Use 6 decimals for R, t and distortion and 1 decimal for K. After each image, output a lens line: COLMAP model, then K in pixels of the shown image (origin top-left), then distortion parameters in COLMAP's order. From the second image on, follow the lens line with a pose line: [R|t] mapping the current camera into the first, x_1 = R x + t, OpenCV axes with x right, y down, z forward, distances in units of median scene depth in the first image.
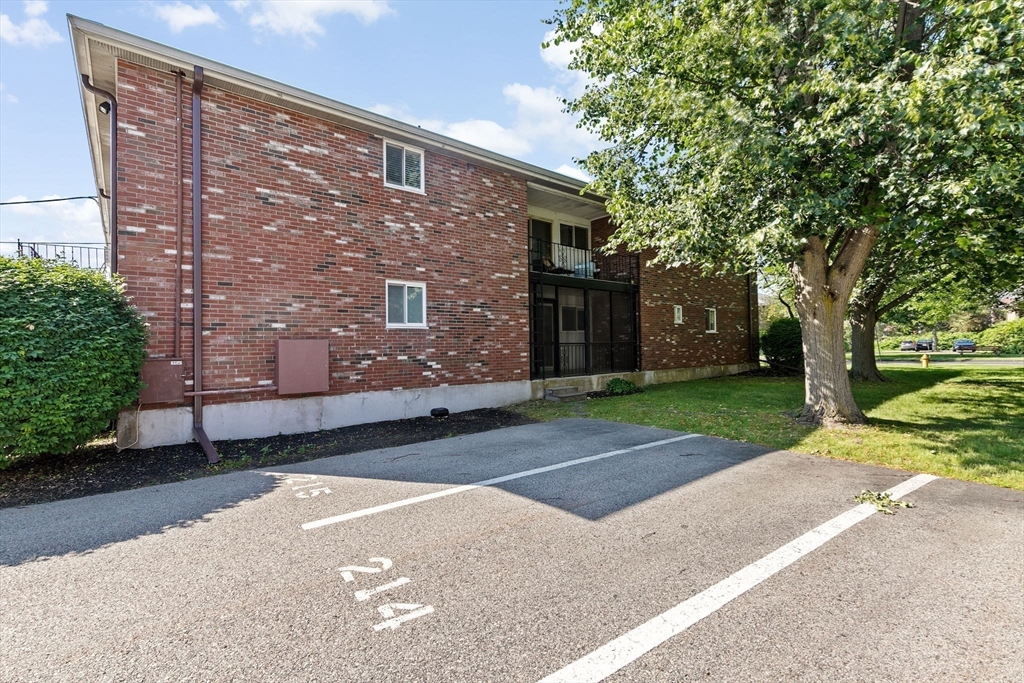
lens RADIAL K [[460.8, 0, 510.5], [0, 460.8, 342.0], [0, 0, 1]] dist [0.010947, -0.004266]
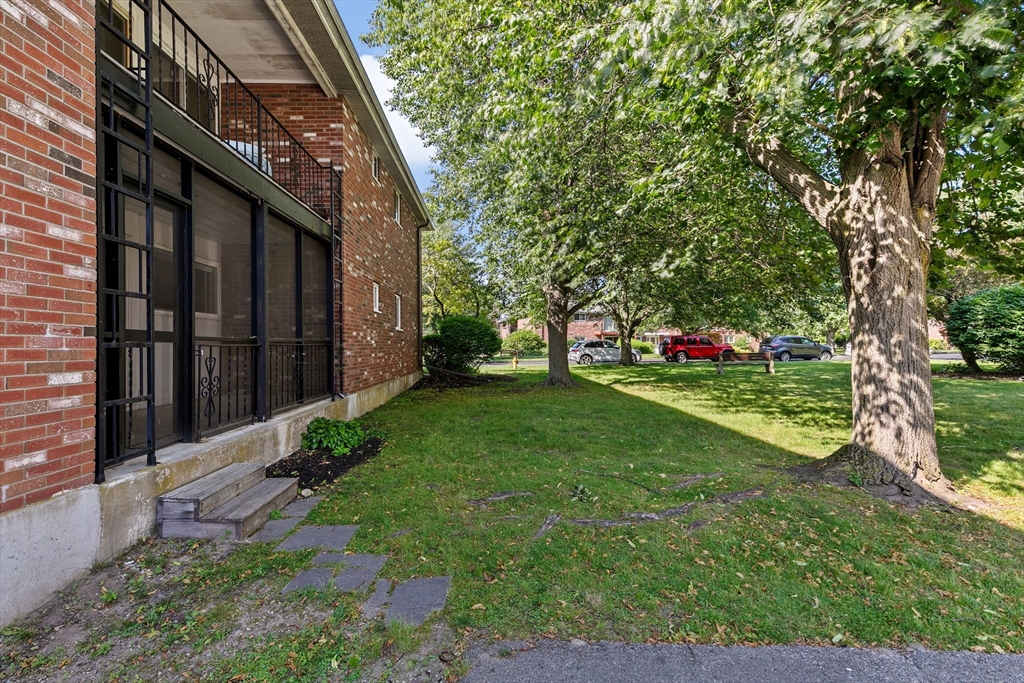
lens RADIAL K [[460.8, 0, 515.9], [0, 460.8, 341.7], [0, 0, 1]] dist [0.010947, -0.004266]
pose [[0.601979, 0.019412, 0.798276, -0.020522], [-0.013032, 0.999810, -0.014485, 0.008220], [-0.798405, -0.001683, 0.602118, 0.663617]]
